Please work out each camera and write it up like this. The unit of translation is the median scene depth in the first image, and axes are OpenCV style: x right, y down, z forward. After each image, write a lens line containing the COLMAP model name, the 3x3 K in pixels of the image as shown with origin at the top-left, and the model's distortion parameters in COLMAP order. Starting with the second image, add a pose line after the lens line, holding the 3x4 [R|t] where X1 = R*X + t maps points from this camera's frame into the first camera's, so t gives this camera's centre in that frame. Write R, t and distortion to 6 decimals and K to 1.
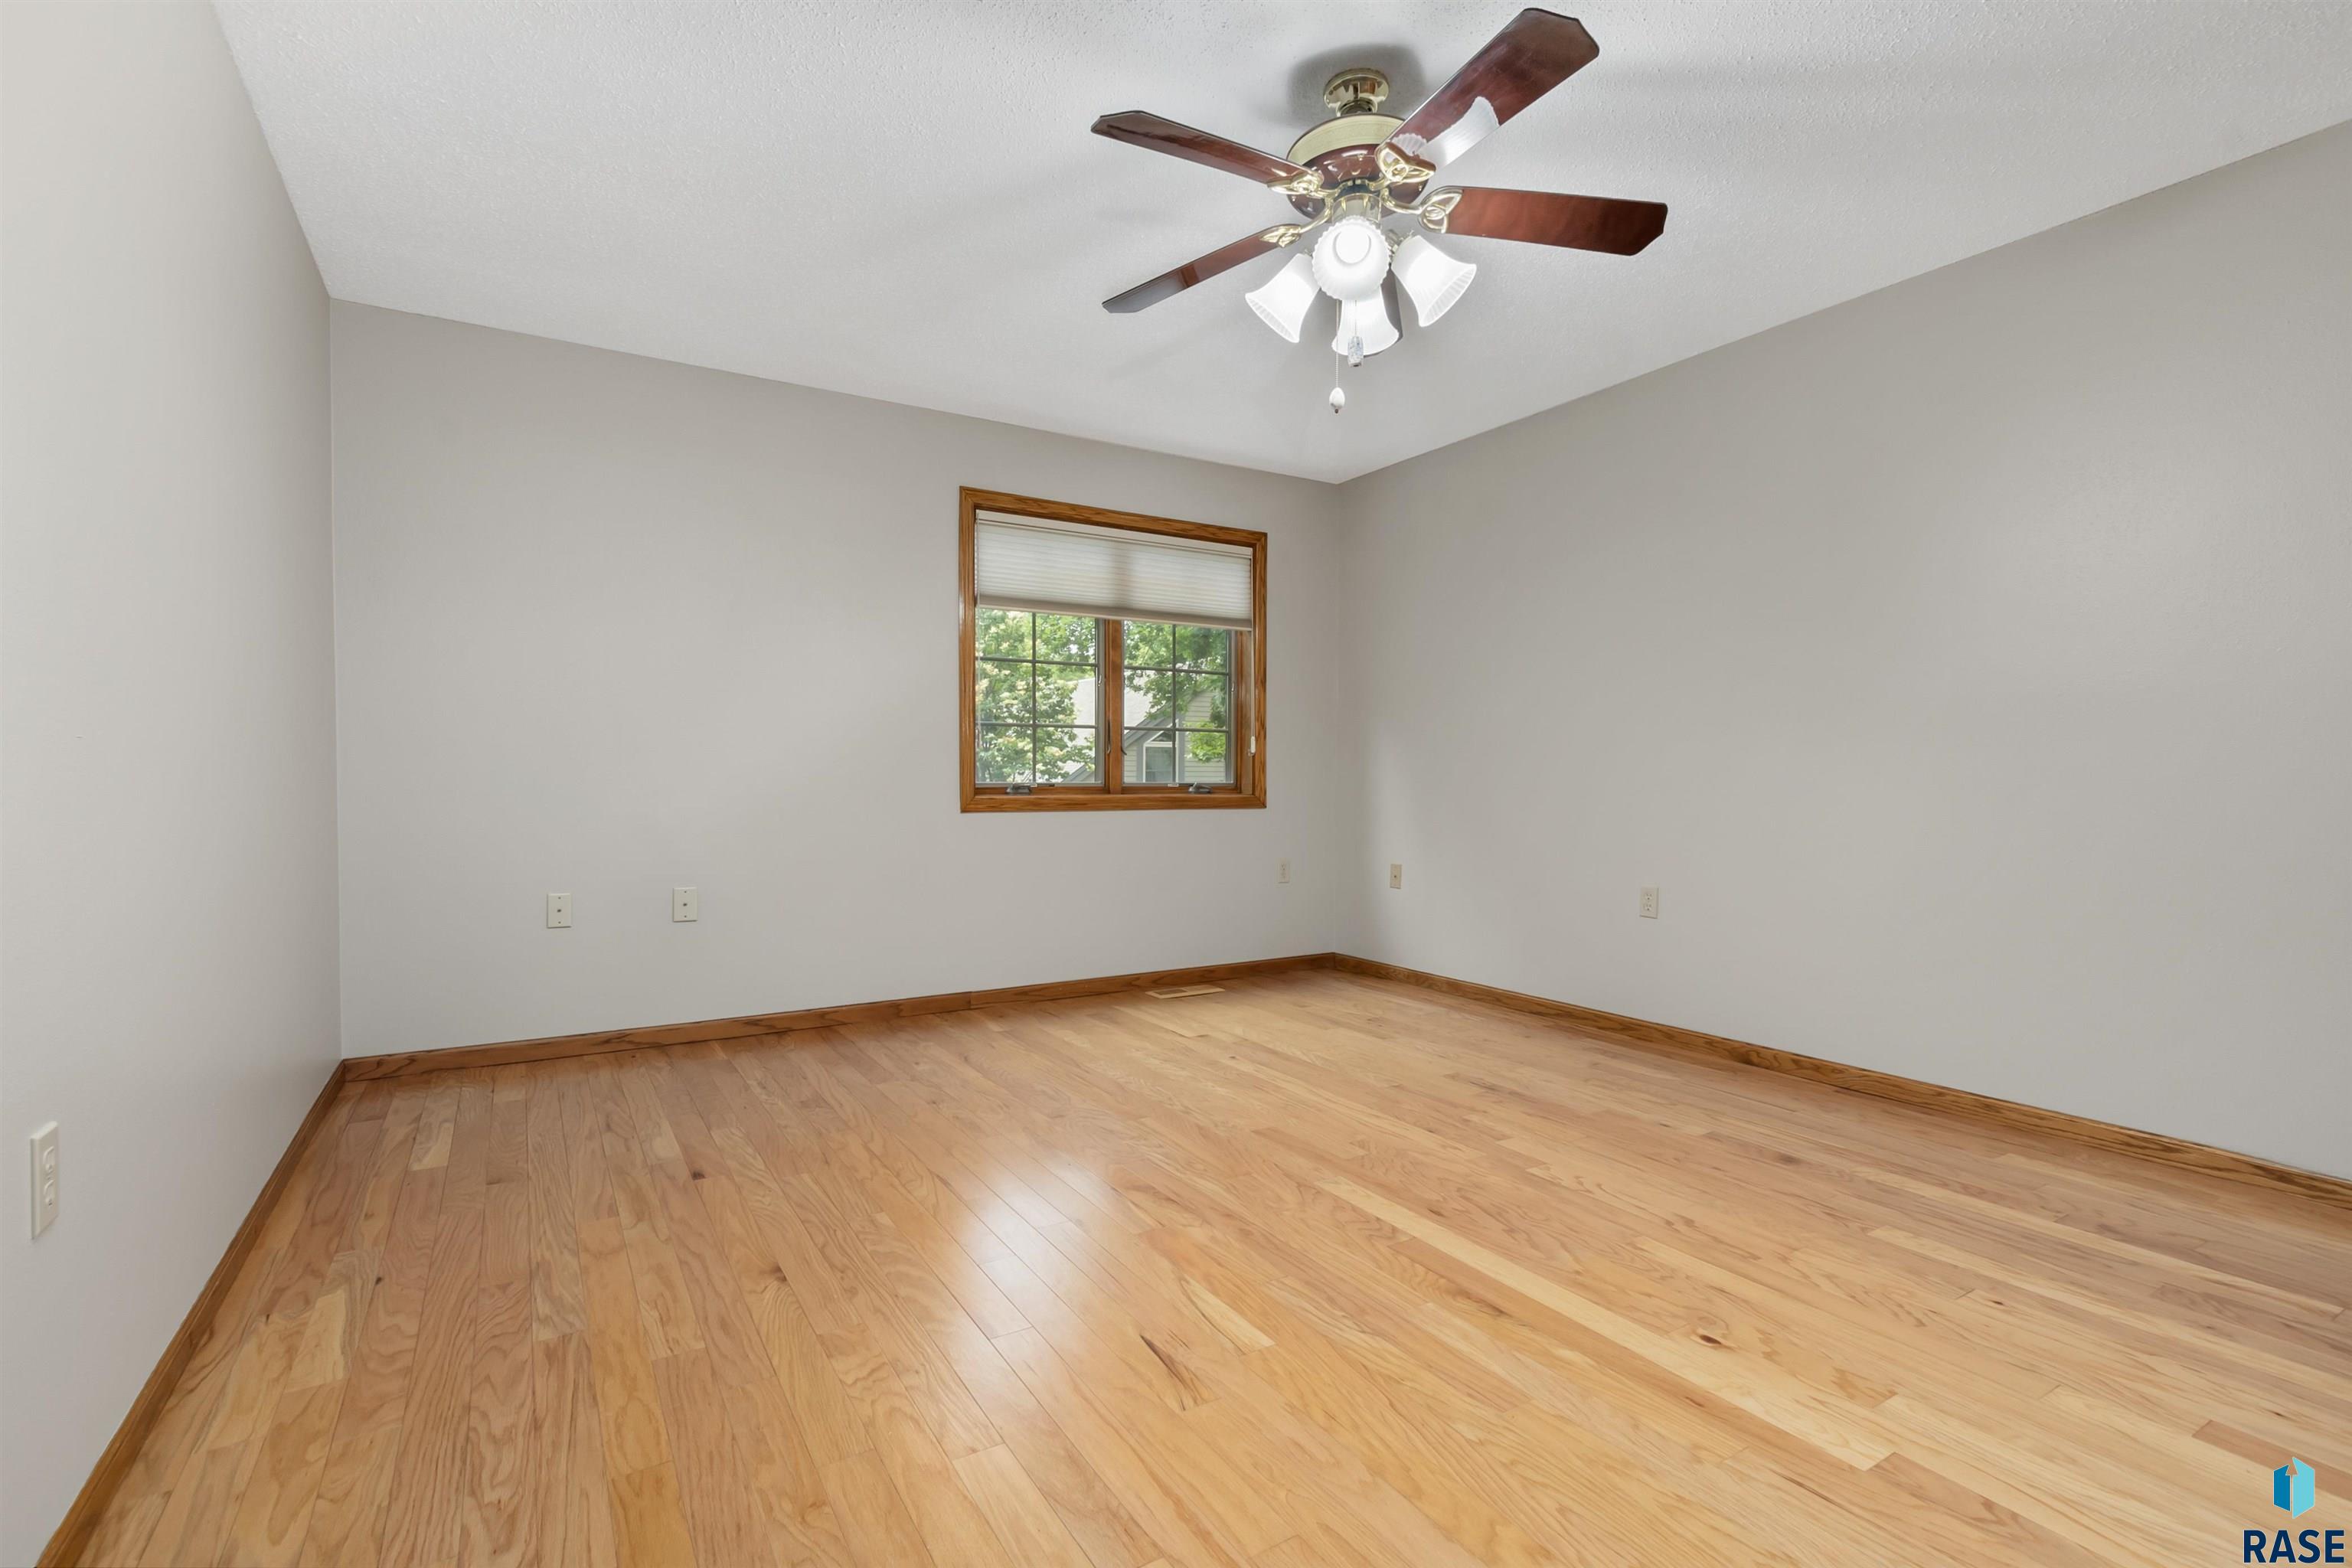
lens RADIAL K [[1085.5, 0, 1179.6], [0, 1085.5, 777.7], [0, 0, 1]] dist [0.001437, -0.000112]
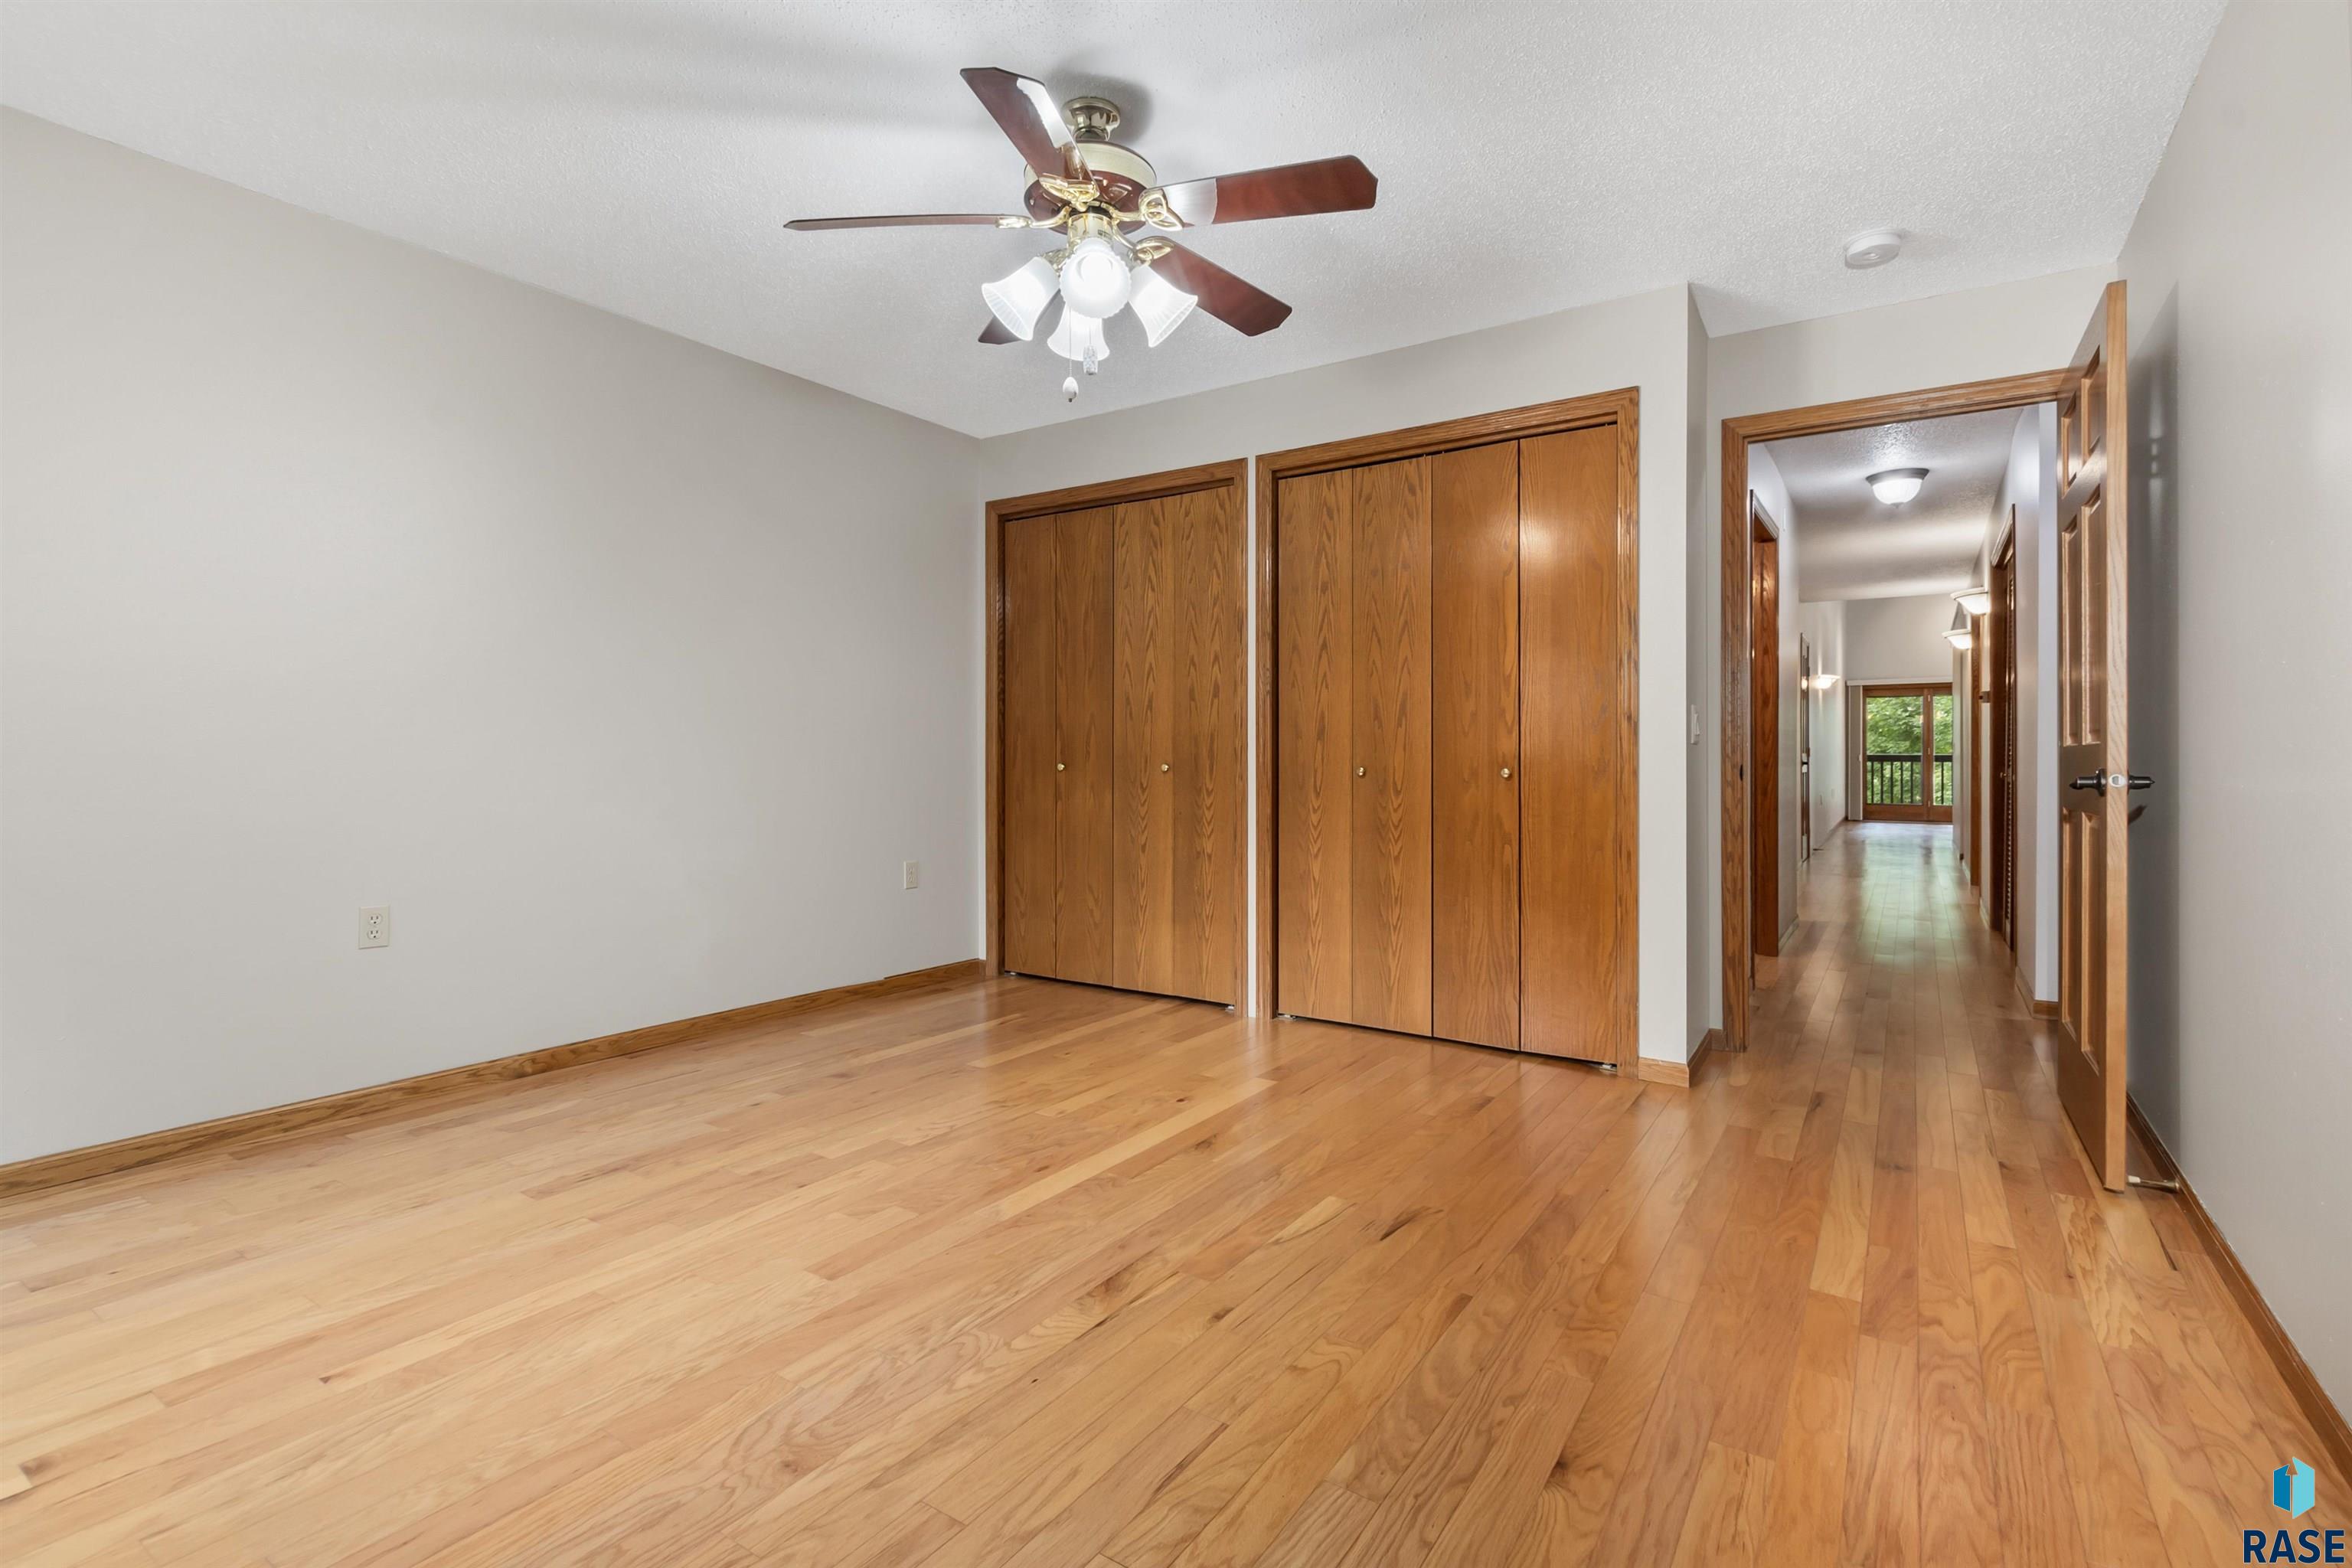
lens RADIAL K [[1080.8, 0, 1172.4], [0, 1080.8, 754.6], [0, 0, 1]] dist [-0.001840, -0.000983]
pose [[-0.412010, -0.001403, 0.911178, -0.661684], [0.001388, 0.999997, 0.002168, -0.008944], [-0.911178, 0.002158, -0.412006, 1.109146]]
